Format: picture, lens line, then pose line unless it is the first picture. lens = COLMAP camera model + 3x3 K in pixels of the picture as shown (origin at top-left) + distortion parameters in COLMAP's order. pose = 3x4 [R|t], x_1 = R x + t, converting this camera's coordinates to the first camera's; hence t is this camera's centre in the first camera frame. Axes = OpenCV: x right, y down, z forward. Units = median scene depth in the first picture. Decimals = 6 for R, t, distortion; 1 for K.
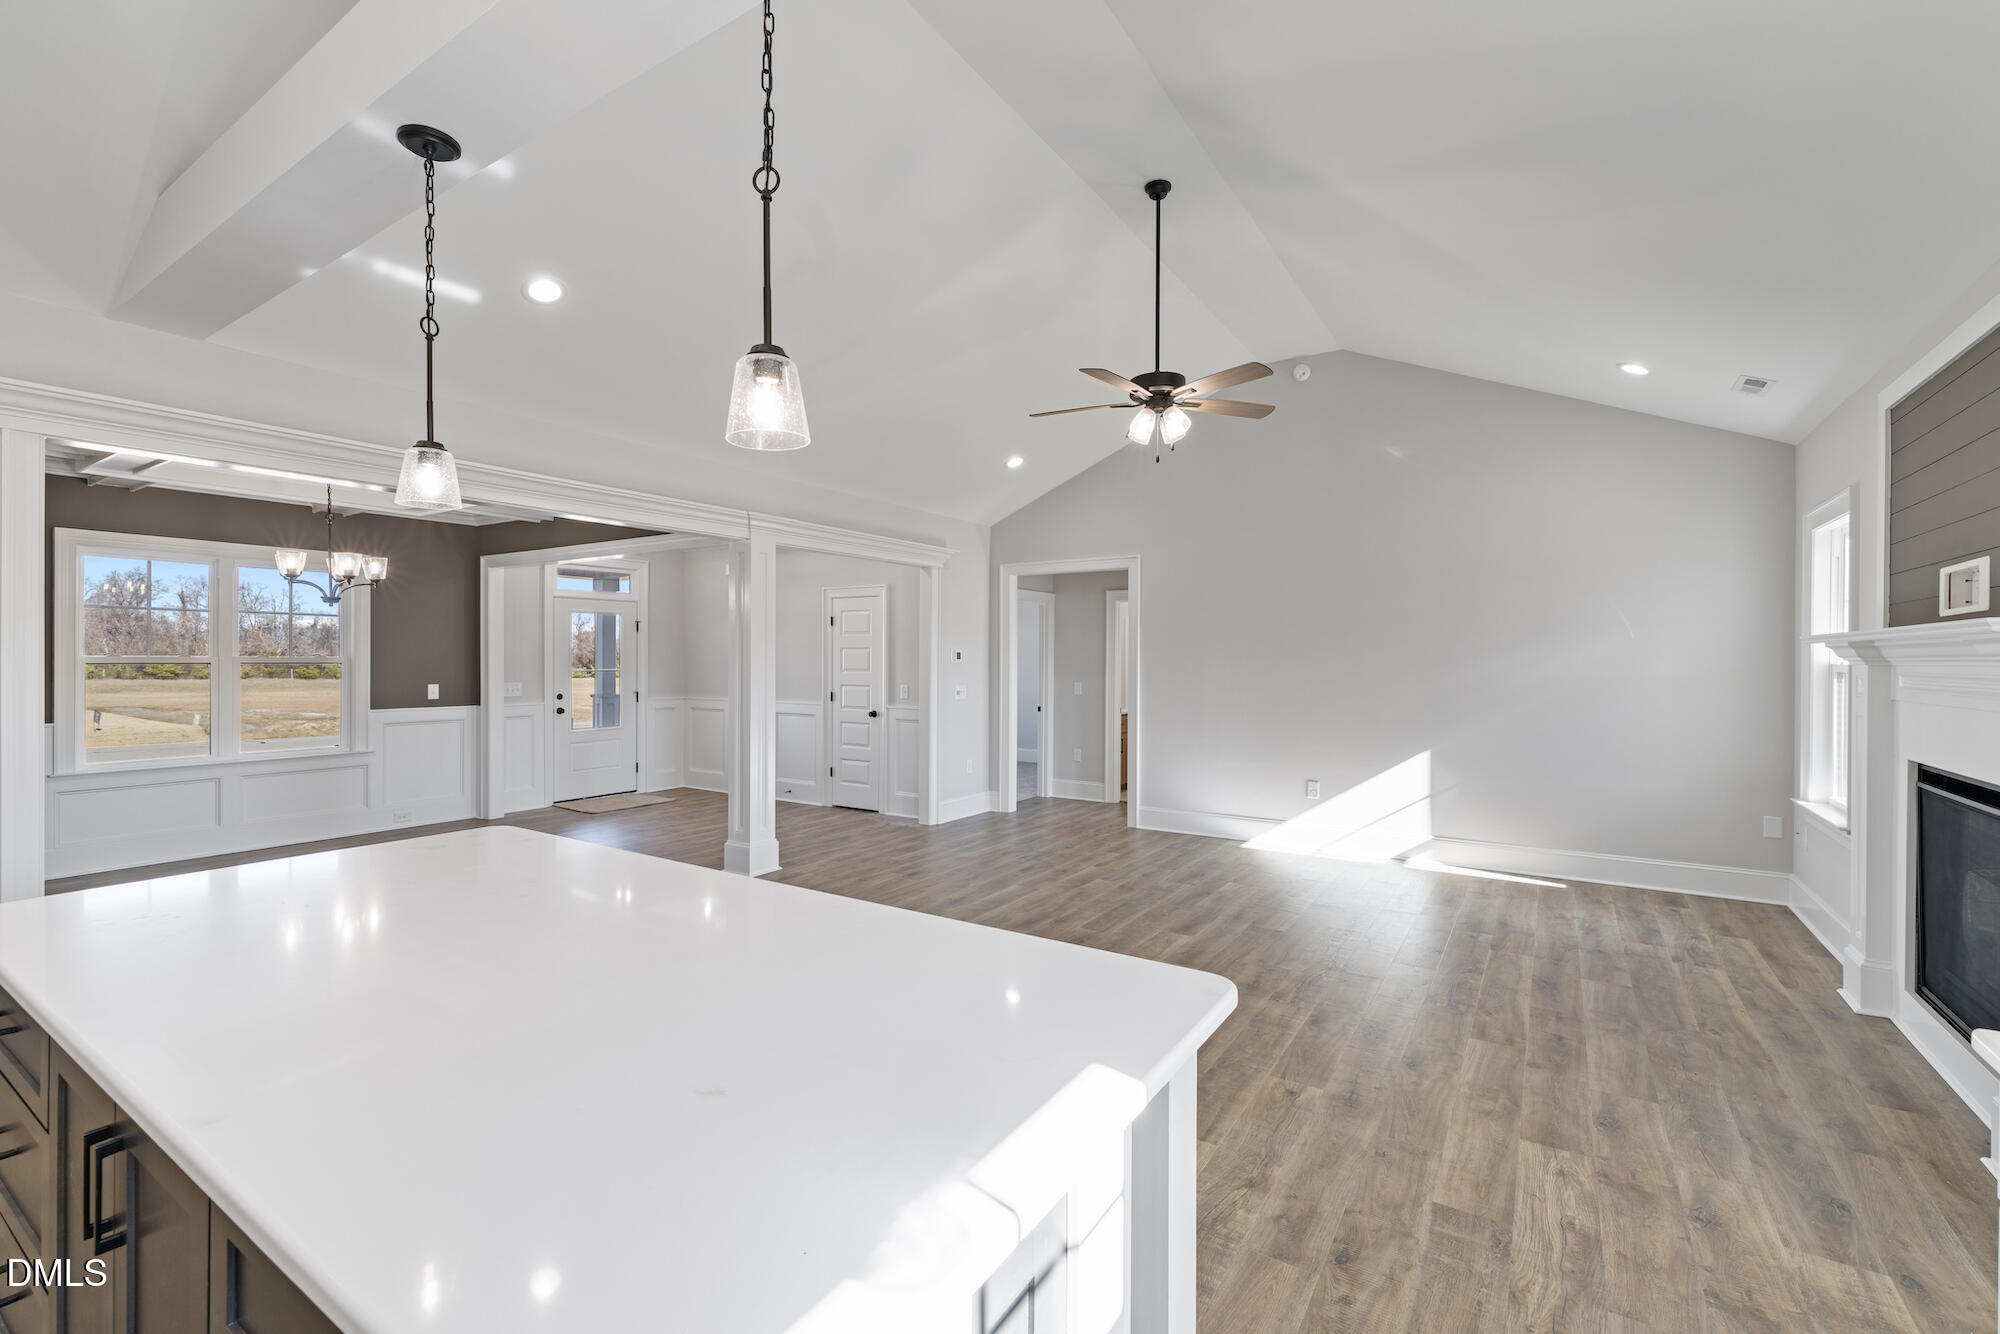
lens RADIAL K [[860.7, 0, 1006.1], [0, 860.7, 661.5], [0, 0, 1]] dist [-0.001177, 0.001573]
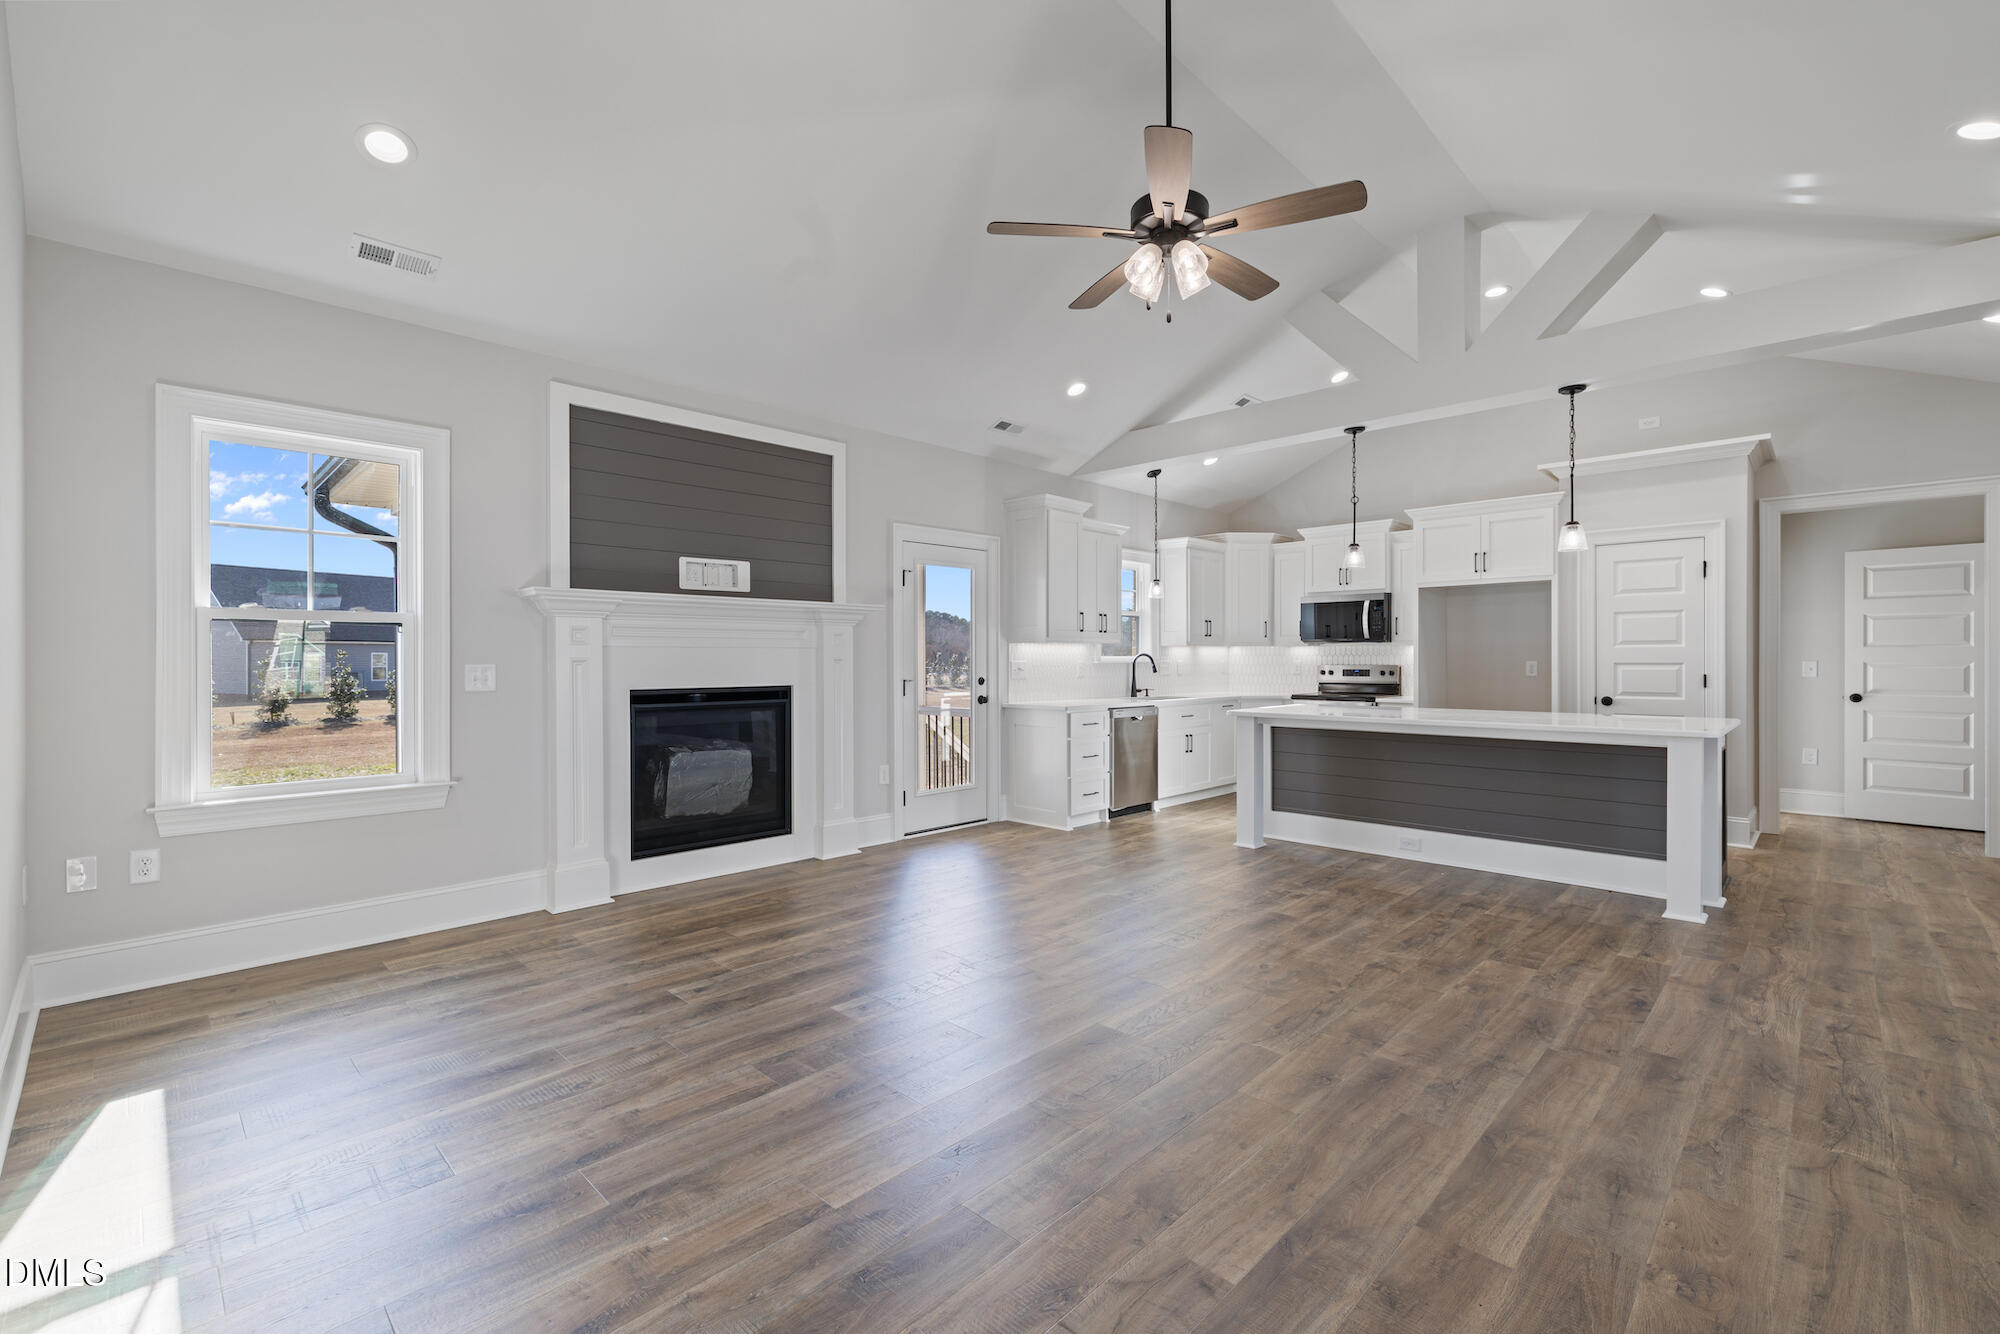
lens RADIAL K [[860.7, 0, 1000.1], [0, 860.7, 659.2], [0, 0, 1]] dist [-0.001177, 0.001573]
pose [[-0.979238, -0.001699, 0.202704, 0.173404], [-0.000609, 0.999985, 0.005439, 0.048178], [-0.202711, 0.005203, -0.979225, 1.793690]]
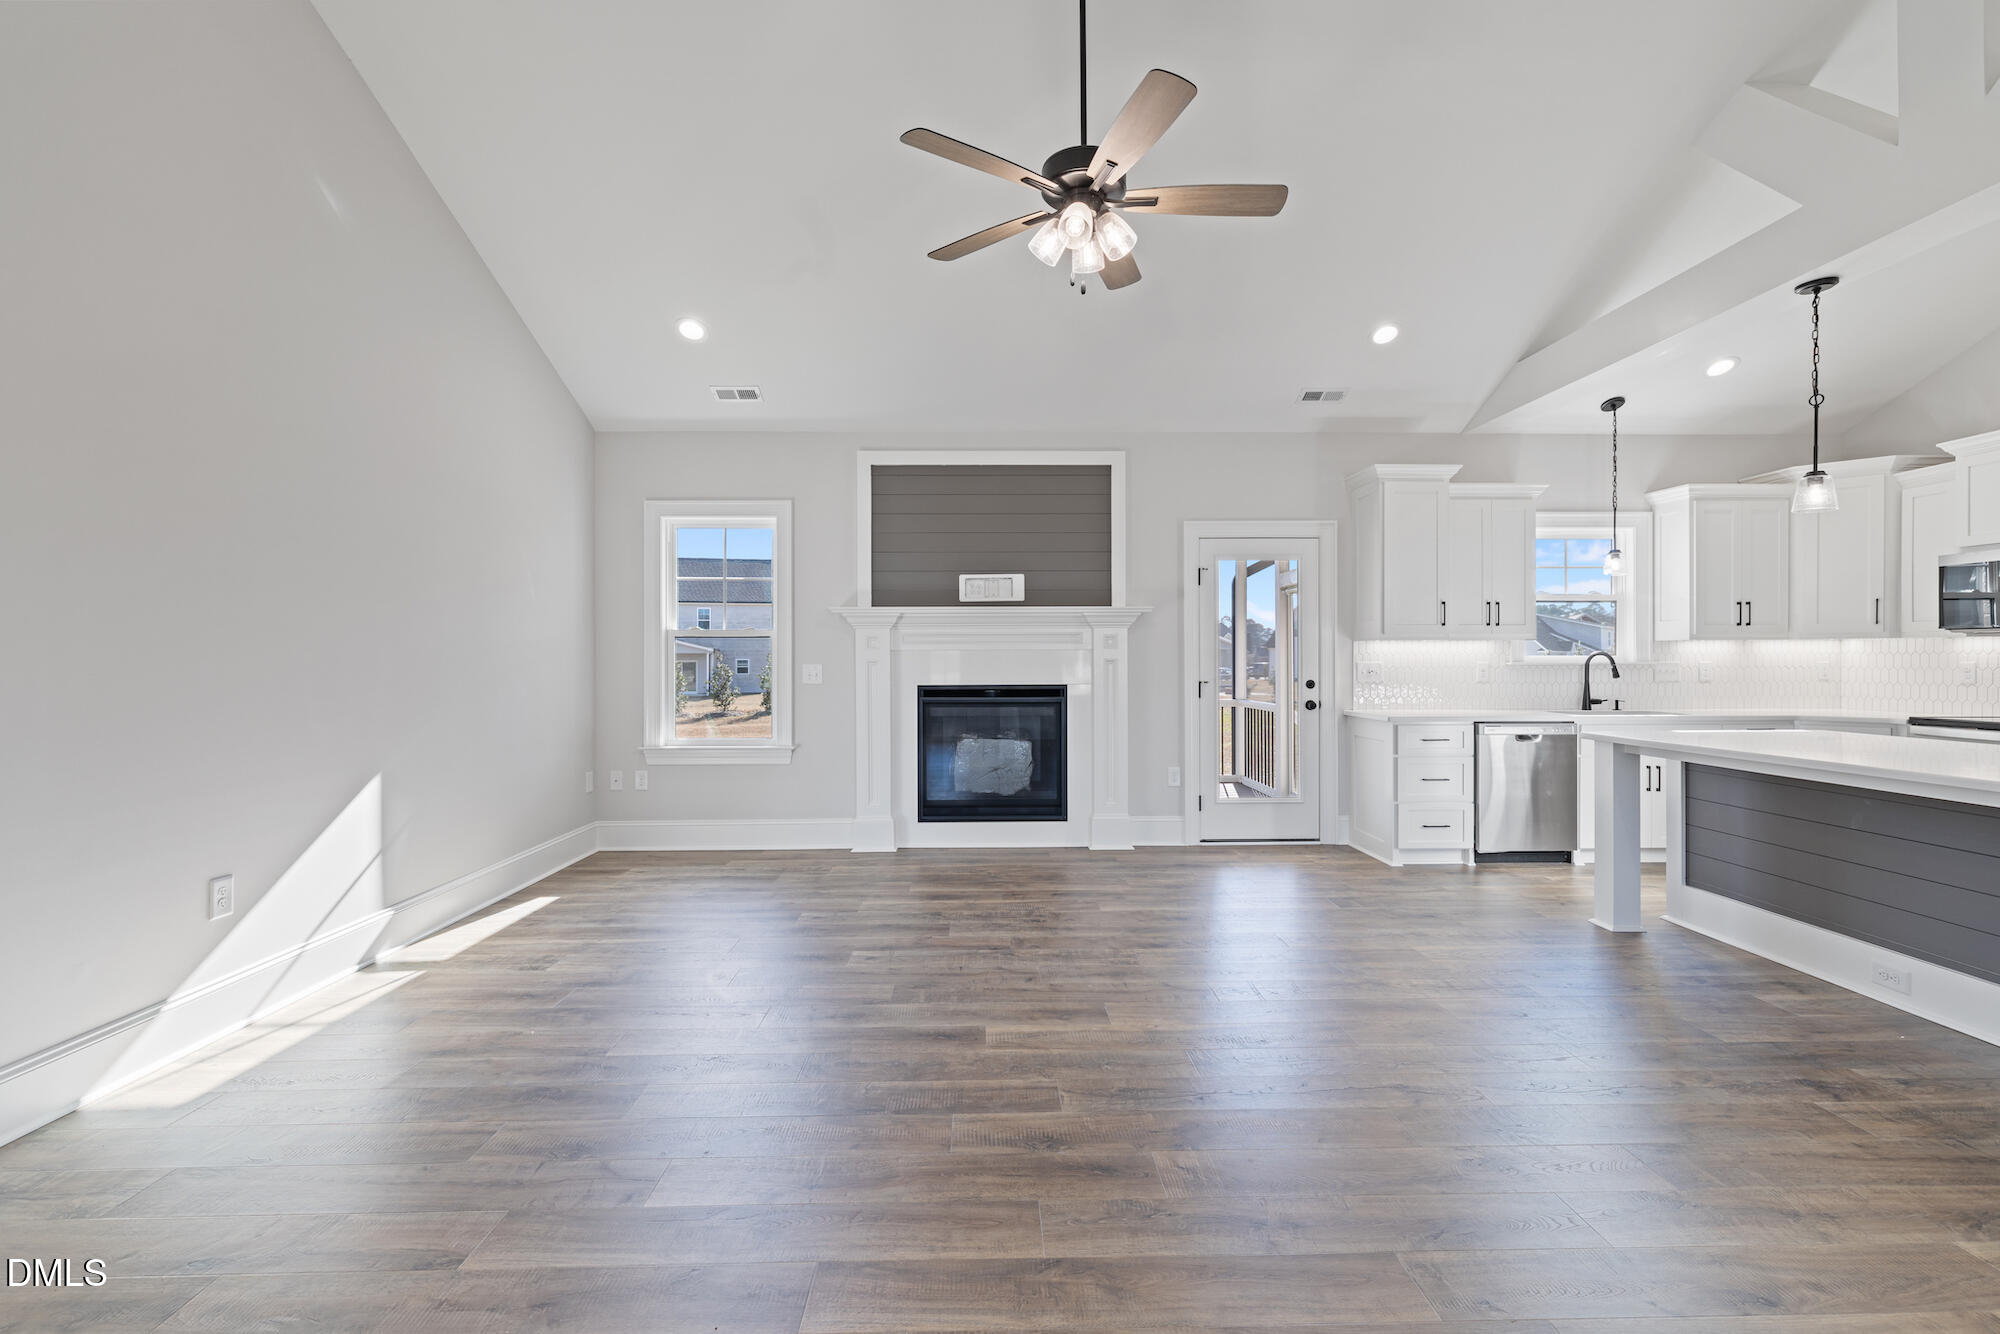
lens RADIAL K [[860.7, 0, 1001.6], [0, 860.7, 663.1], [0, 0, 1]] dist [-0.001177, 0.001573]
pose [[-0.559870, -0.003987, 0.828571, -0.349273], [0.005012, 0.999954, 0.008198, 0.047897], [-0.828566, 0.008742, -0.559824, 1.470957]]
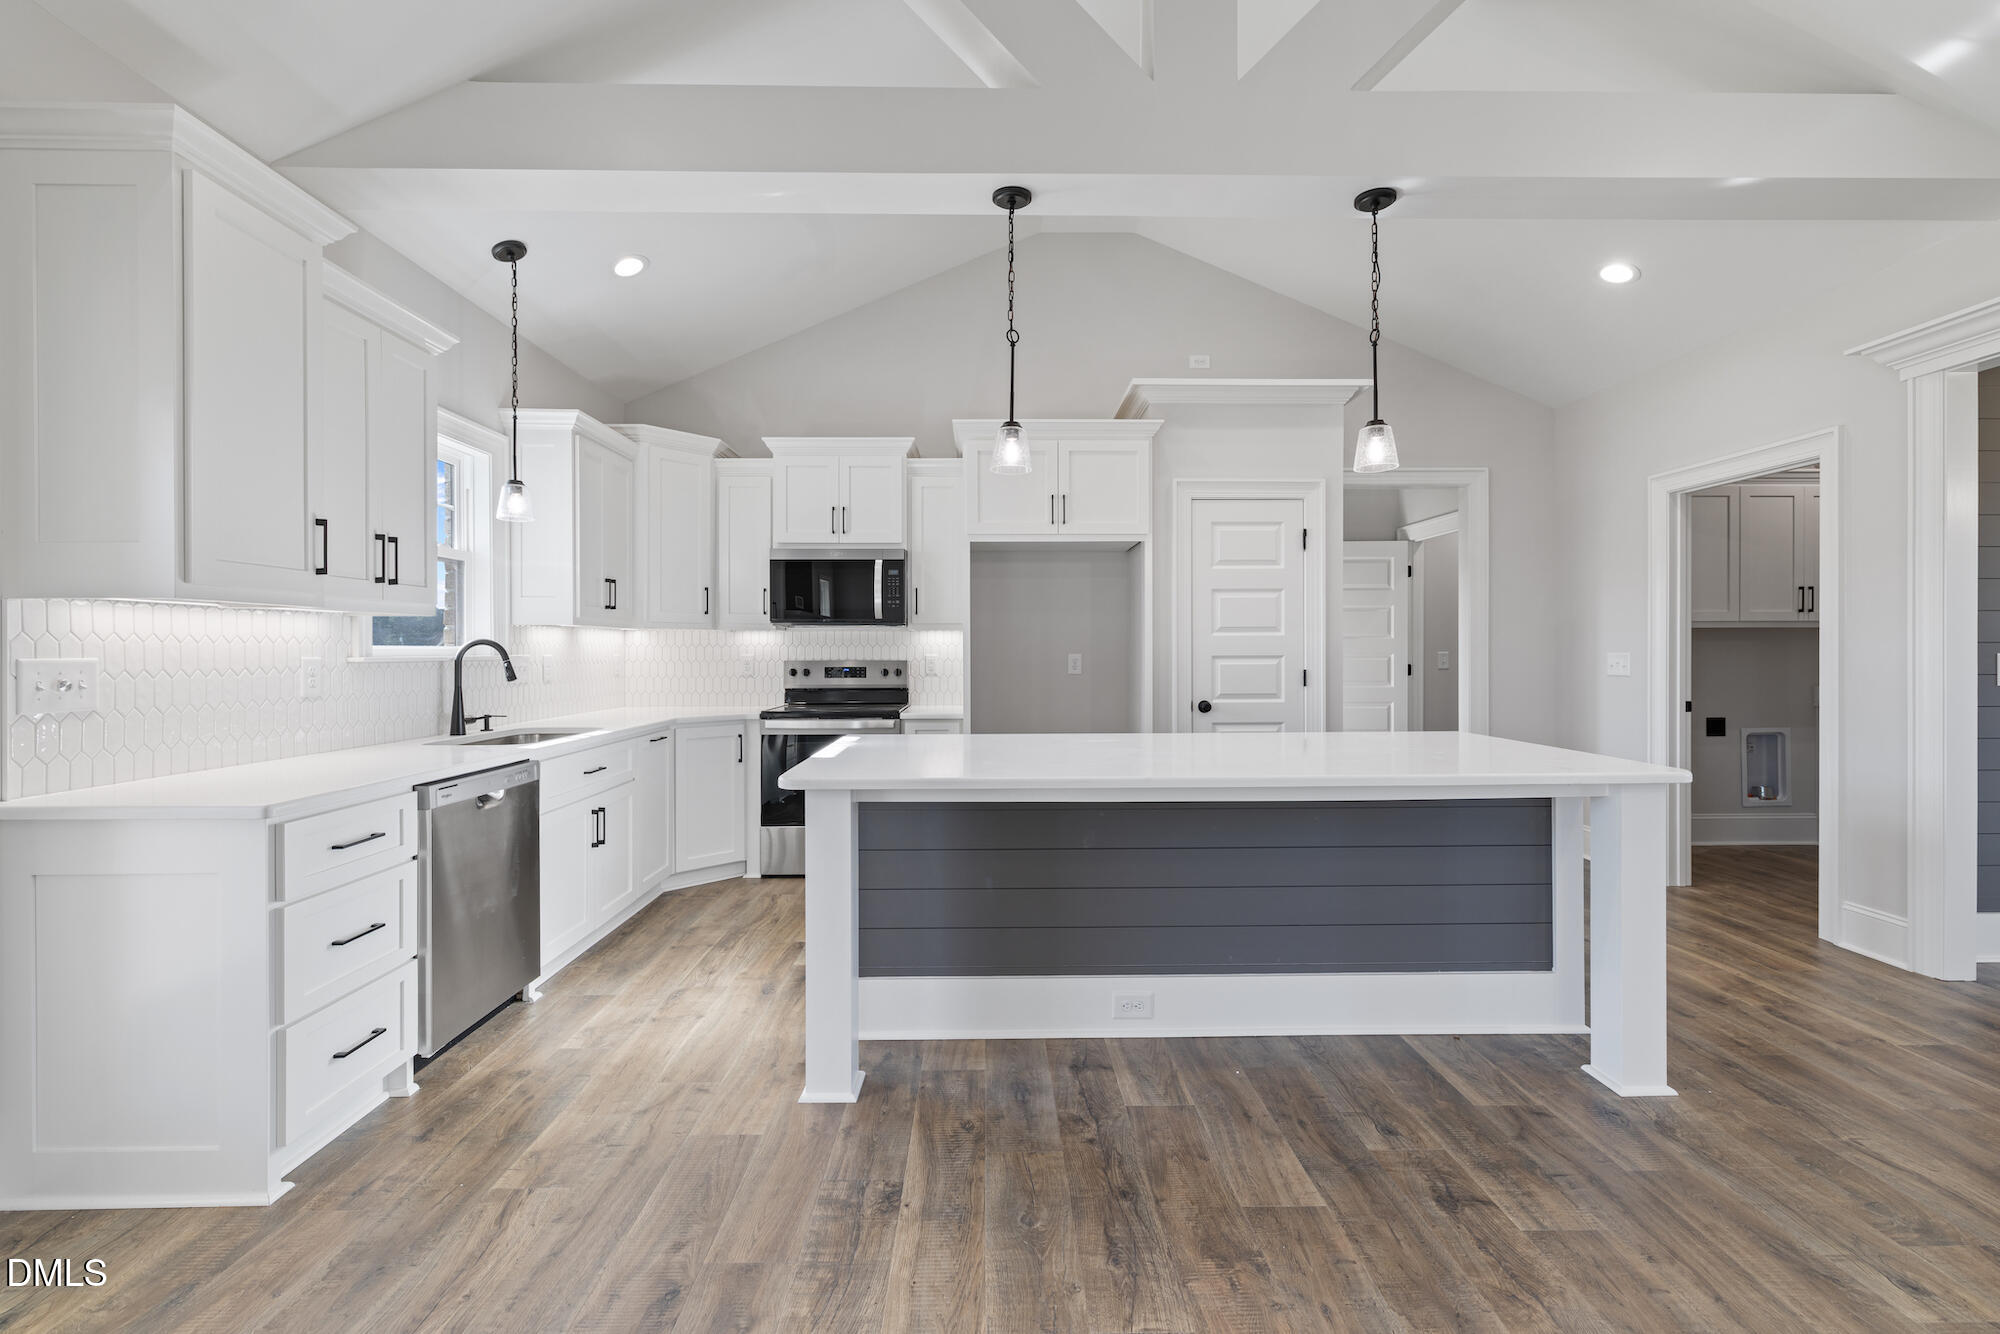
lens RADIAL K [[860.7, 0, 1000.0], [0, 860.7, 655.5], [0, 0, 1]] dist [-0.001177, 0.001573]
pose [[-0.833862, 0.002520, -0.551967, 0.288749], [-0.002798, 0.999957, 0.008793, 0.052489], [0.551966, 0.008877, -0.833819, 0.916847]]
